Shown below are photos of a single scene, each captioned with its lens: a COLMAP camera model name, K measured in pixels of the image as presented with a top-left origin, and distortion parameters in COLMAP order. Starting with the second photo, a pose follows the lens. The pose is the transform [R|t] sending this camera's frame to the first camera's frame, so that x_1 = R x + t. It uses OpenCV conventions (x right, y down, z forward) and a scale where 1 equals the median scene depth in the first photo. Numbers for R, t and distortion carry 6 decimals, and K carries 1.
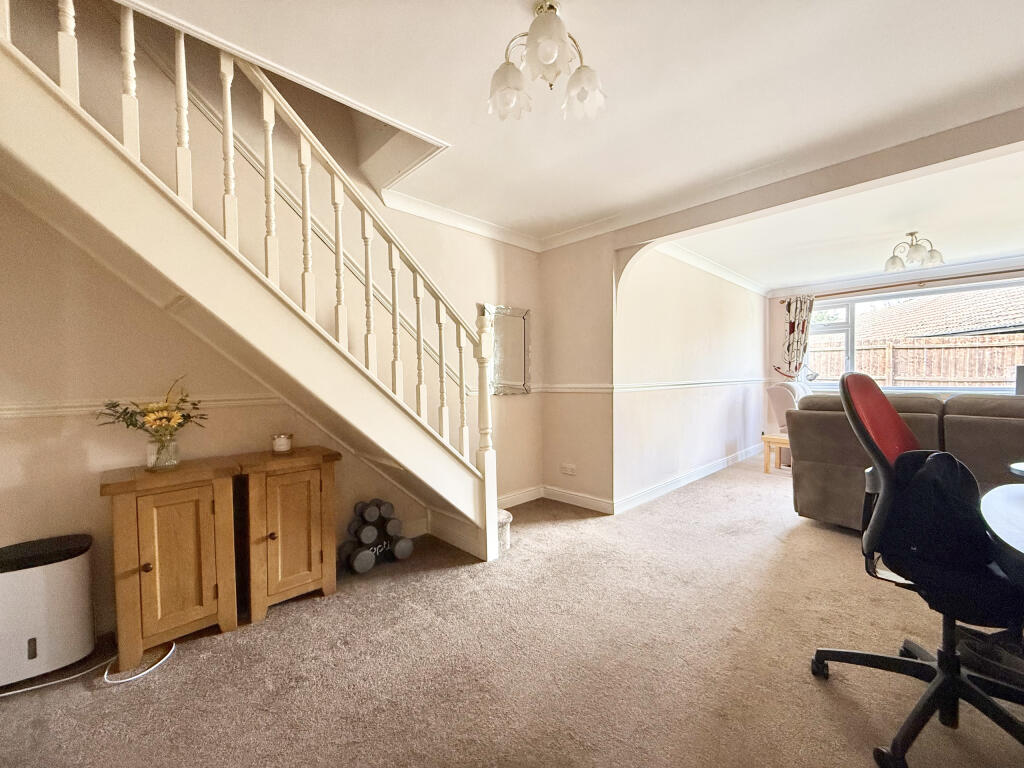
lens RADIAL K [[409.4, 0, 512.0], [0, 409.4, 384.0], [0, 0, 1]] dist [0.001030, 0.000153]
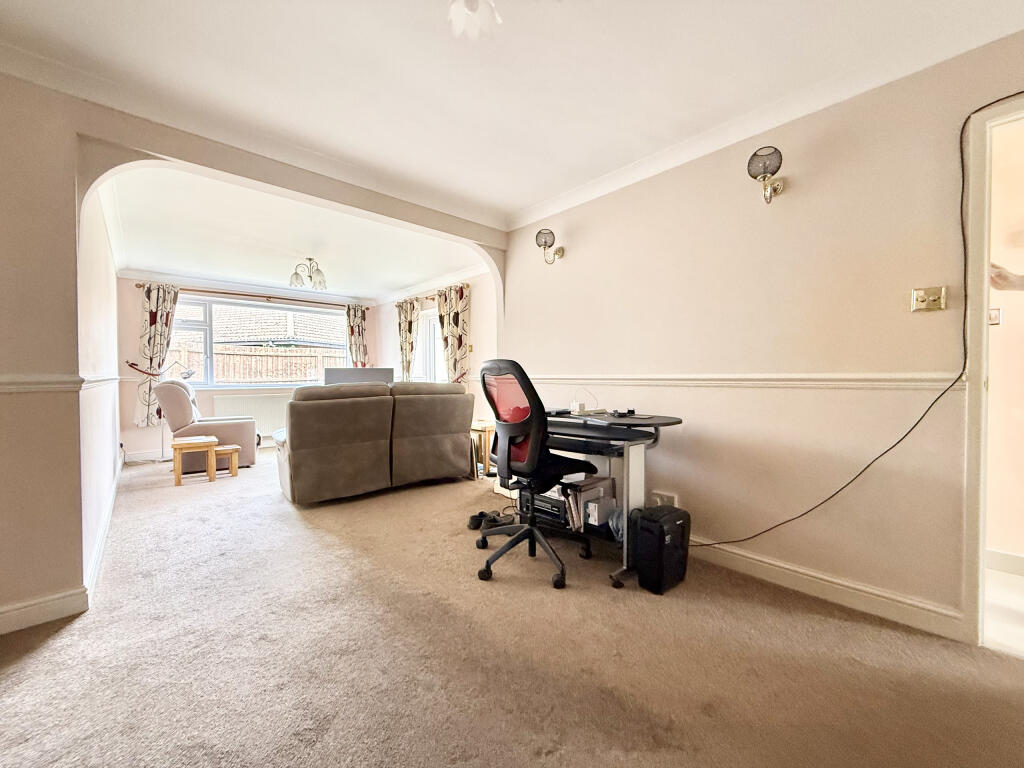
lens RADIAL K [[406.6, 0, 507.7], [0, 406.6, 381.9], [0, 0, 1]] dist [-0.000430, -0.000062]
pose [[0.029766, -0.003688, 0.999550, -0.160107], [0.022770, 0.999736, 0.003010, 0.012479], [-0.999298, 0.022670, 0.029842, 0.229691]]
